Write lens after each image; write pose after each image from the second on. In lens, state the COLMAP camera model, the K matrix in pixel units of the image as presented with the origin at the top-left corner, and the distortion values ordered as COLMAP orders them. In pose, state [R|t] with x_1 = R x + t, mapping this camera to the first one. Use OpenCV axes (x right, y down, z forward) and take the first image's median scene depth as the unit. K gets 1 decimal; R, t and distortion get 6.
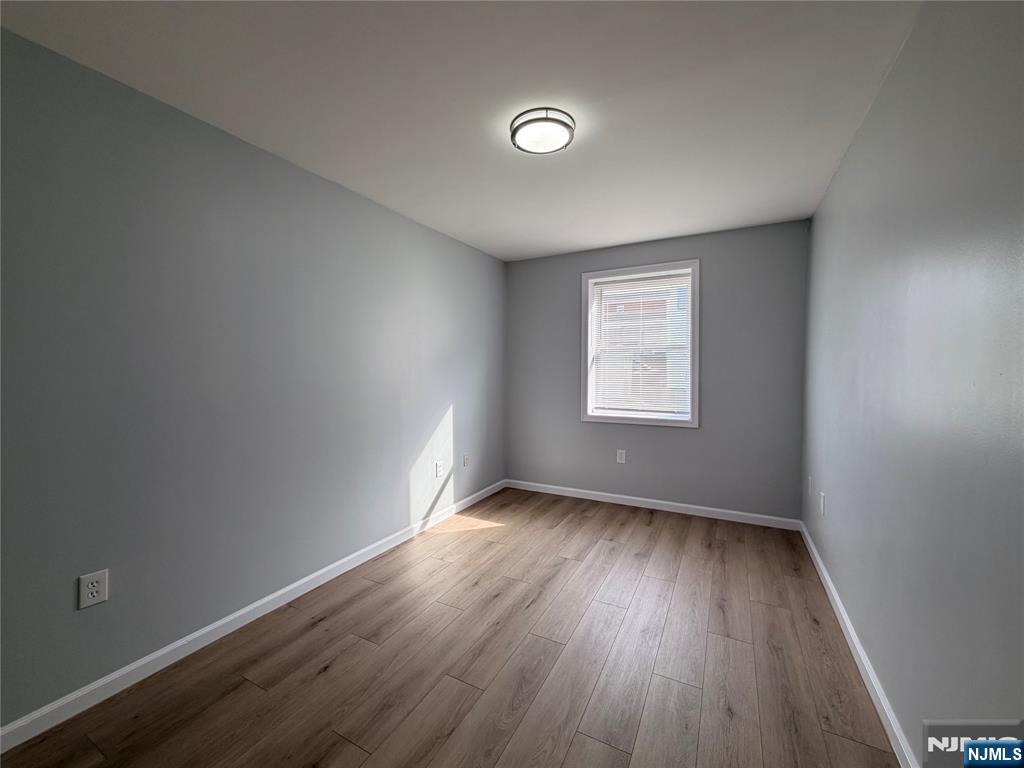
lens RADIAL K [[408.5, 0, 511.1], [0, 408.5, 380.2], [0, 0, 1]] dist [0.002387, 0.000403]
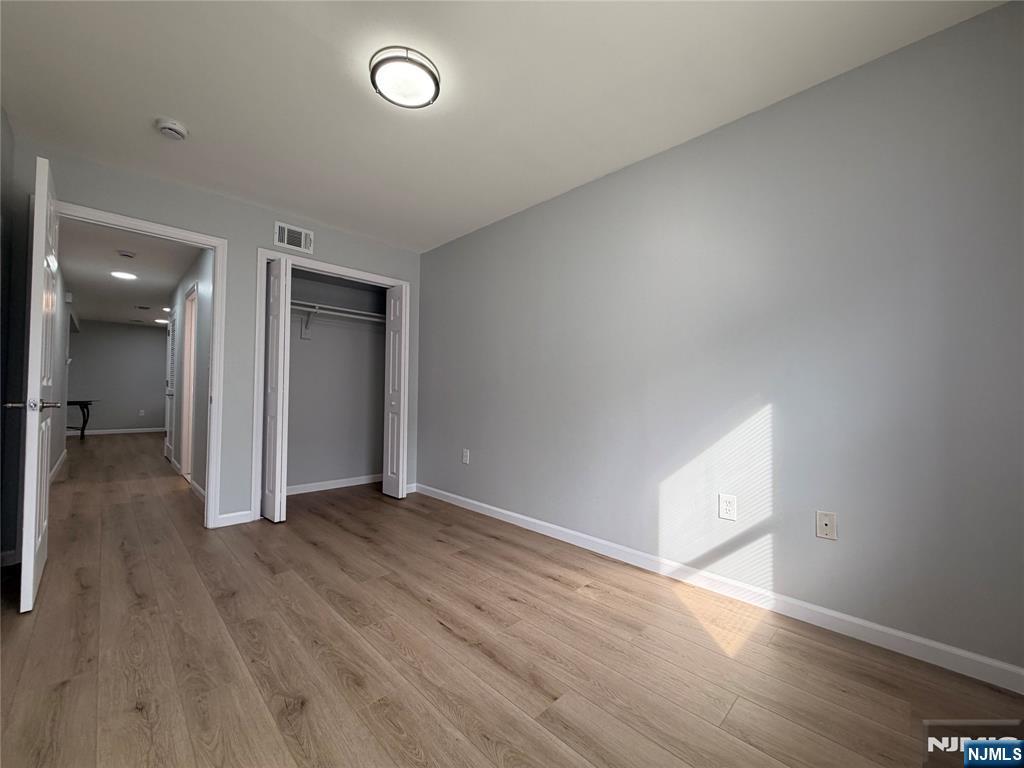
lens RADIAL K [[408.5, 0, 510.6], [0, 408.5, 384.7], [0, 0, 1]] dist [0.002387, 0.000403]
pose [[-0.292305, -0.018857, -0.956139, 0.727577], [-0.038089, 0.999242, -0.008063, 0.077799], [0.955566, 0.034062, -0.292801, 1.256237]]
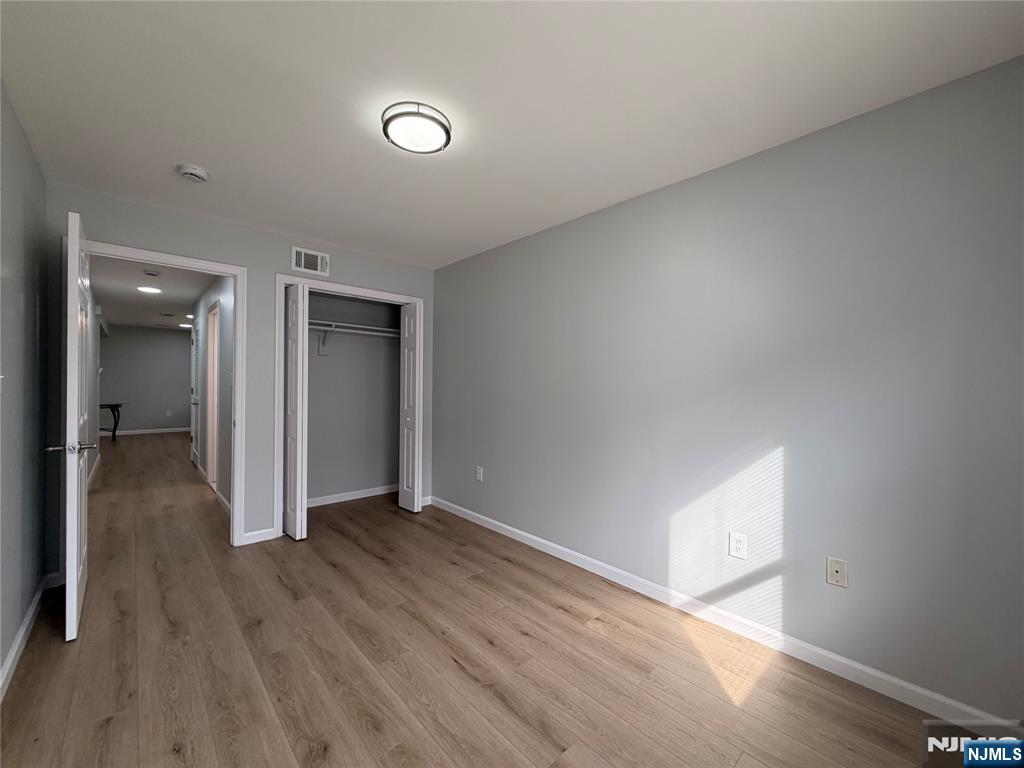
lens RADIAL K [[408.5, 0, 510.7], [0, 408.5, 385.0], [0, 0, 1]] dist [0.002387, 0.000403]
pose [[-0.325790, 0.005631, -0.945425, 0.739937], [-0.036429, 0.999165, 0.018505, -0.029590], [0.944740, 0.040469, -0.325313, 1.262863]]
